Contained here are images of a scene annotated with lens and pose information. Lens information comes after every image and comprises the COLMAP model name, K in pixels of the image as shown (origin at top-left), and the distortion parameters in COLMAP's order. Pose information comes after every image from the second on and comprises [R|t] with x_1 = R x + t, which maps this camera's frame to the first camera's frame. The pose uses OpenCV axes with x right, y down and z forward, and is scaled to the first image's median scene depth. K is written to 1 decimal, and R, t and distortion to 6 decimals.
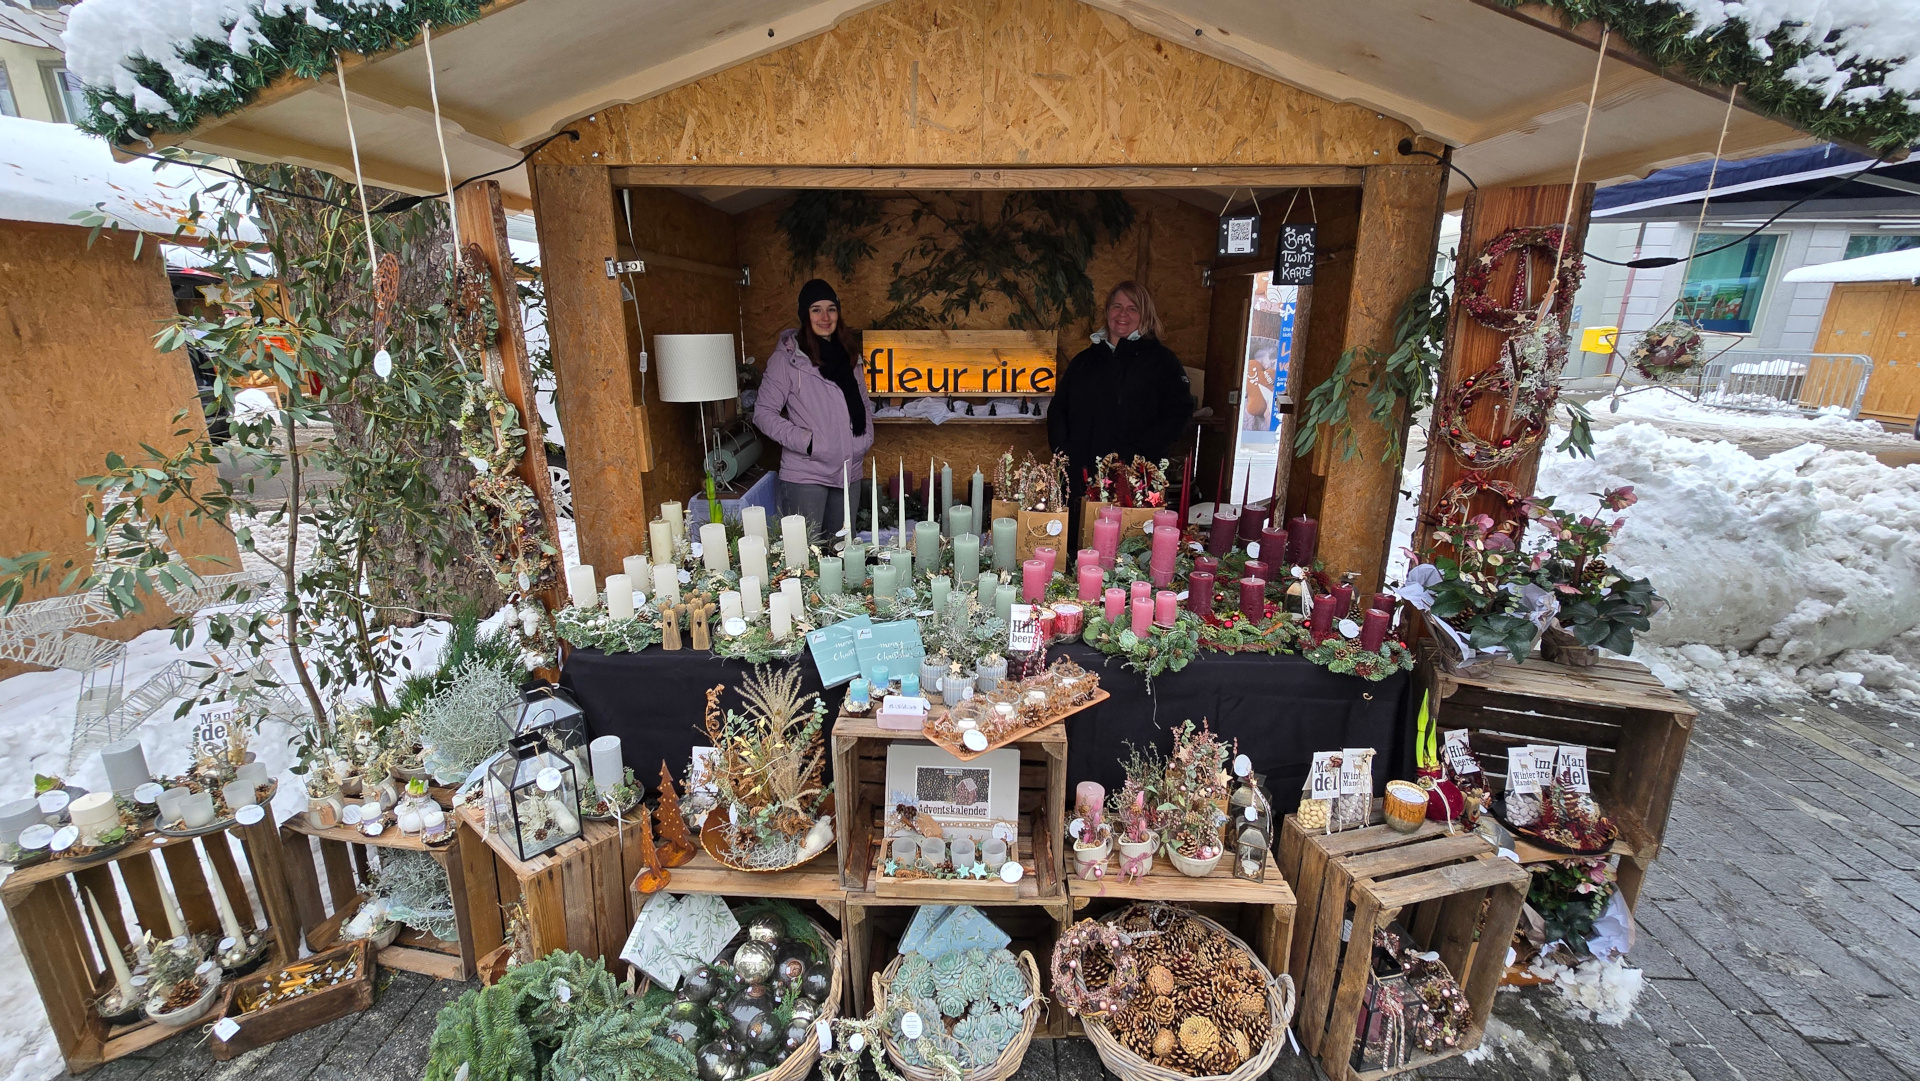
lens RADIAL K [[802.3, 0, 947.6], [0, 802.3, 543.1], [0, 0, 1]] dist [-0.002071, -0.000450]
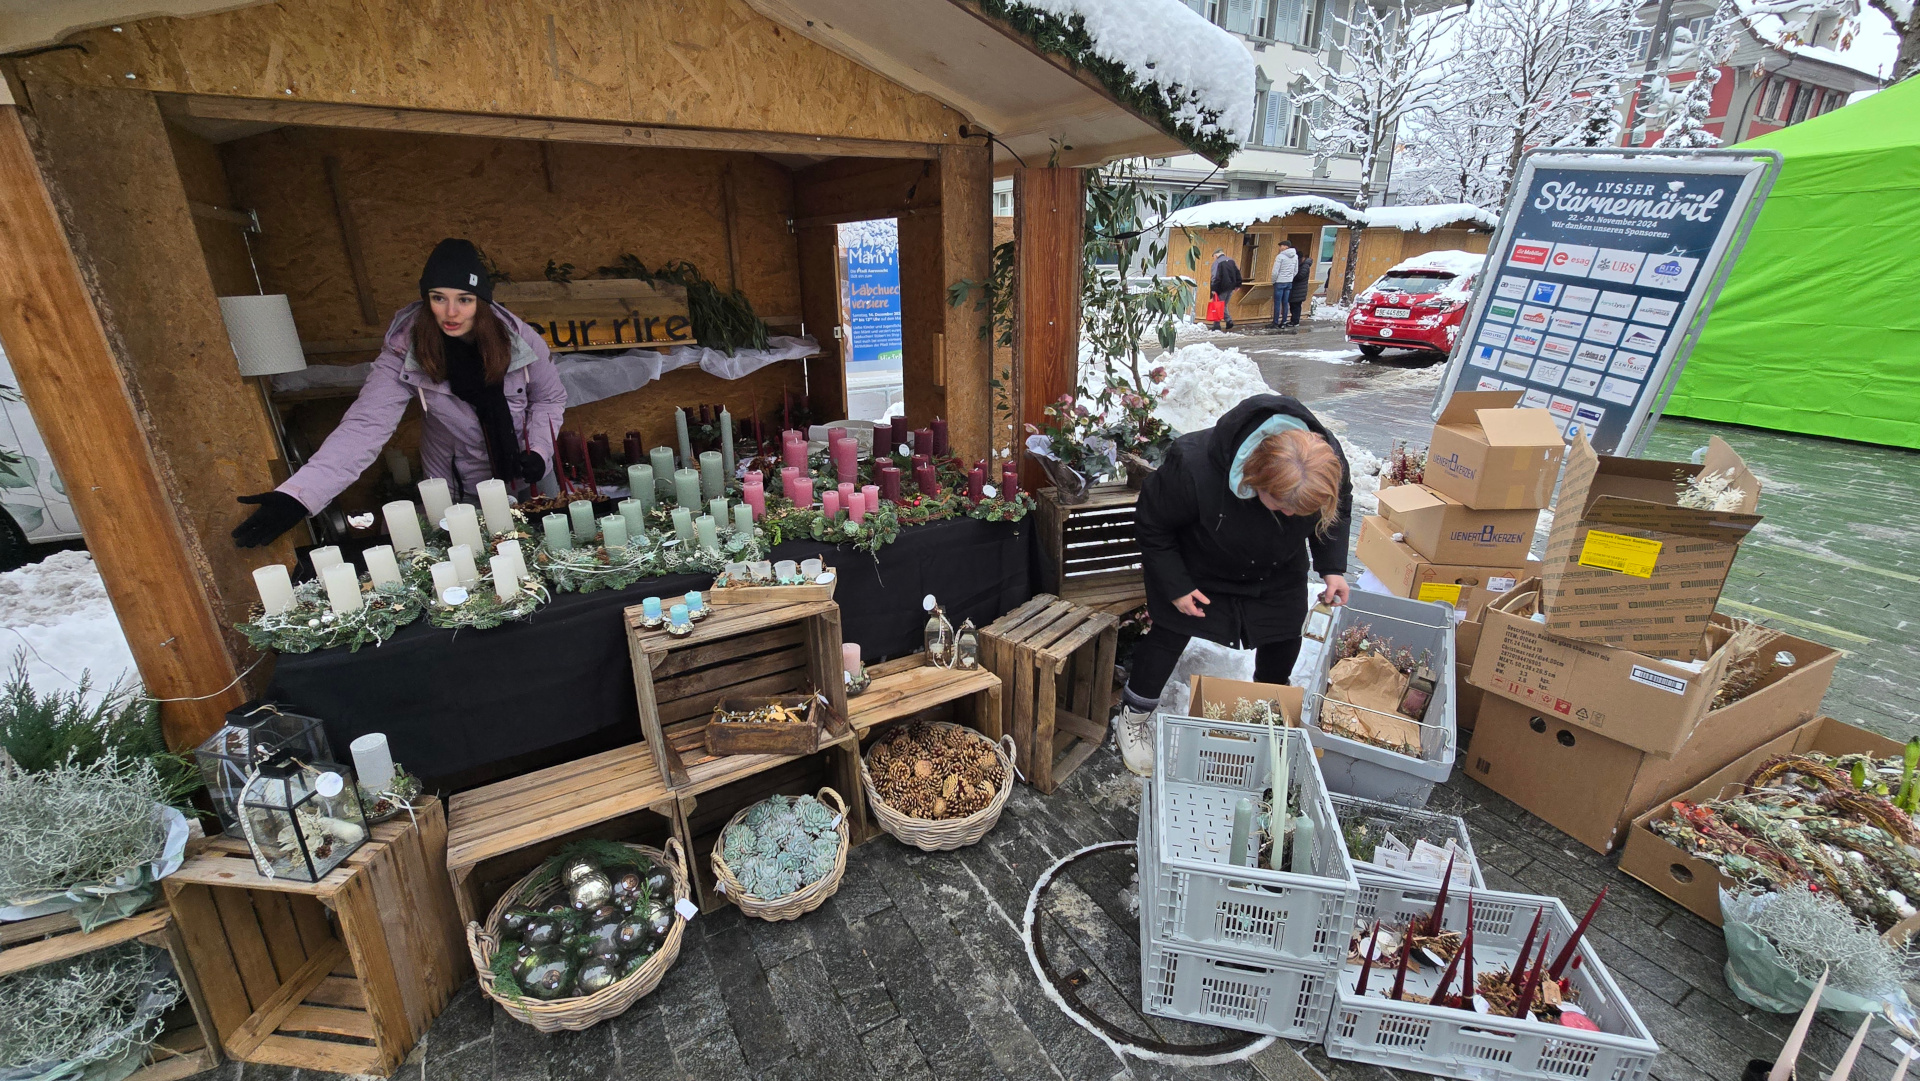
lens RADIAL K [[798.6, 0, 967.9], [0, 798.6, 540.9], [0, 0, 1]] dist [-0.001985, -0.000208]
pose [[0.831616, -0.200303, 0.517971, -0.253852], [0.167421, 0.979722, 0.110066, 0.032105], [-0.529514, -0.004813, 0.848287, -0.142421]]
